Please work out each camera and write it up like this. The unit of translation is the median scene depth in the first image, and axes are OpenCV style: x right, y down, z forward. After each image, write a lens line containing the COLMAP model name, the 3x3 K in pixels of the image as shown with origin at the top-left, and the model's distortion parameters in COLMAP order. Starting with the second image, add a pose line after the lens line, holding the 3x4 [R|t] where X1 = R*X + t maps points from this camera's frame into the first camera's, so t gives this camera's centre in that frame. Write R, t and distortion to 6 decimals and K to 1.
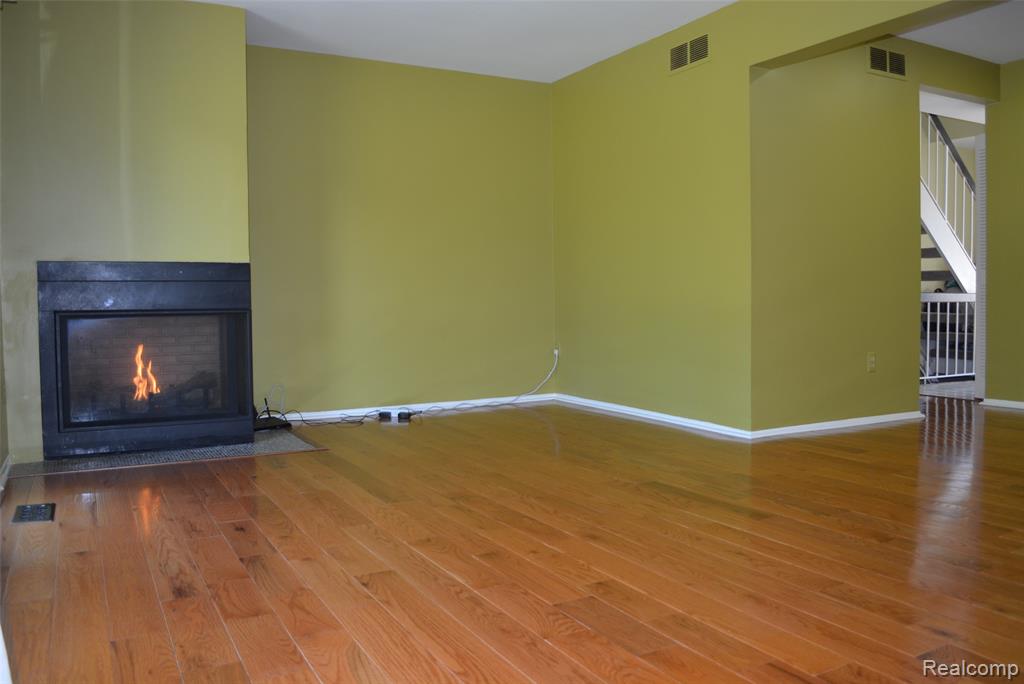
lens RADIAL K [[819.7, 0, 514.2], [0, 819.7, 342.3], [0, 0, 1]] dist [-0.077545, -0.005543]
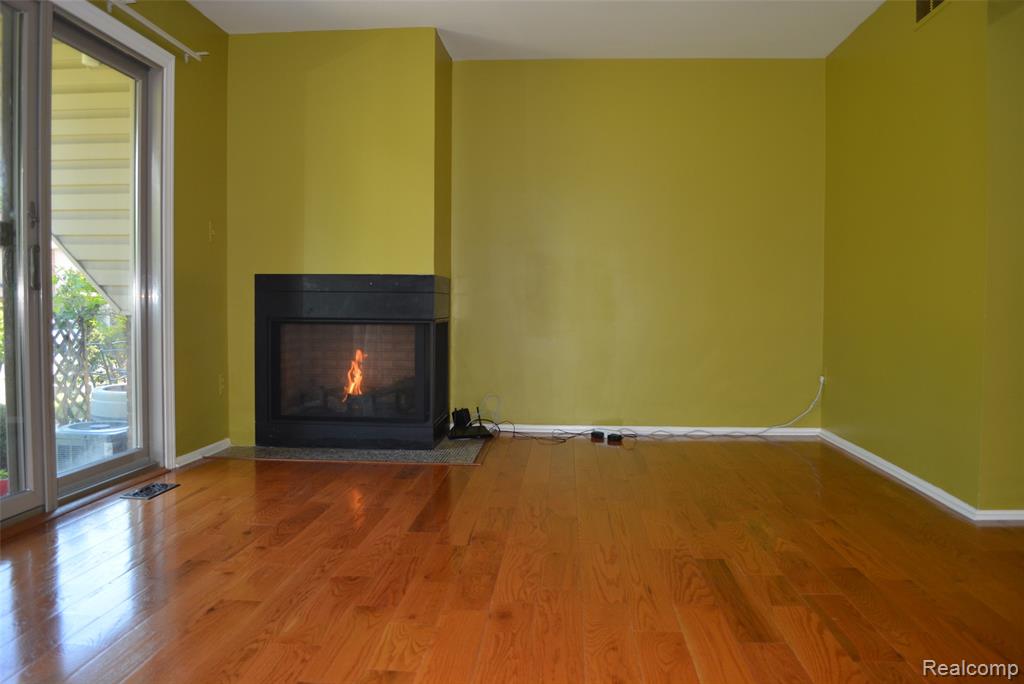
lens RADIAL K [[819.7, 0, 508.9], [0, 819.7, 340.6], [0, 0, 1]] dist [-0.077545, -0.005543]
pose [[0.836280, 0.040789, -0.546784, 0.301857], [-0.043806, 0.999012, 0.007526, -0.025006], [0.546551, 0.017658, 0.837240, 0.174793]]
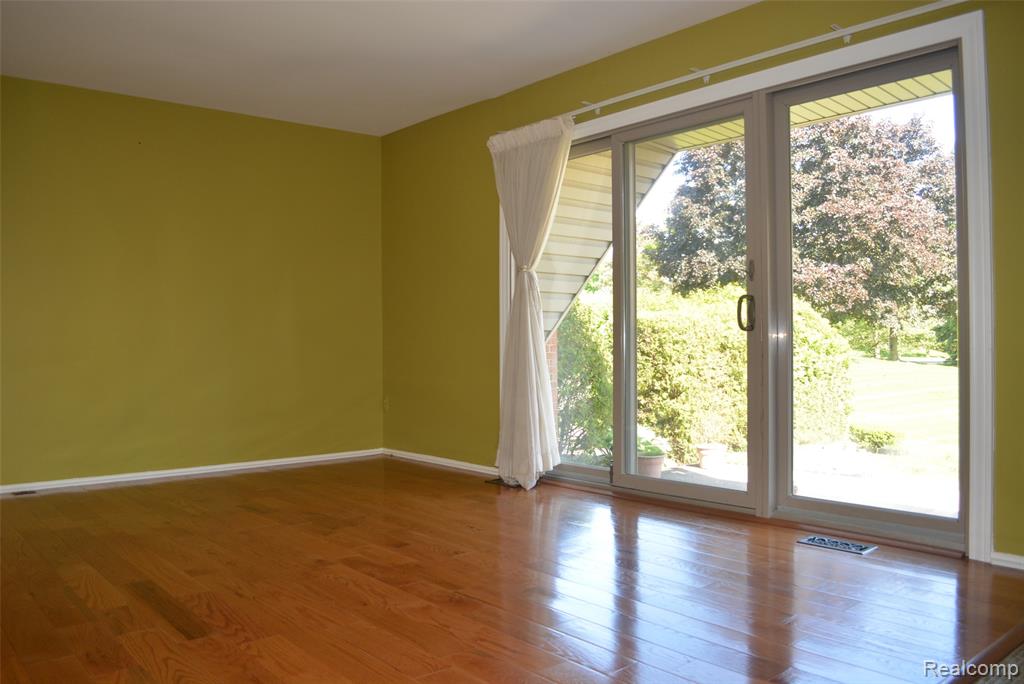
lens RADIAL K [[819.7, 0, 514.2], [0, 819.7, 346.9], [0, 0, 1]] dist [-0.077545, -0.005543]
pose [[-0.983132, 0.014192, -0.182348, 0.034833], [0.003800, 0.998355, 0.057216, -0.071209], [0.182860, 0.055558, -0.981568, 1.162736]]
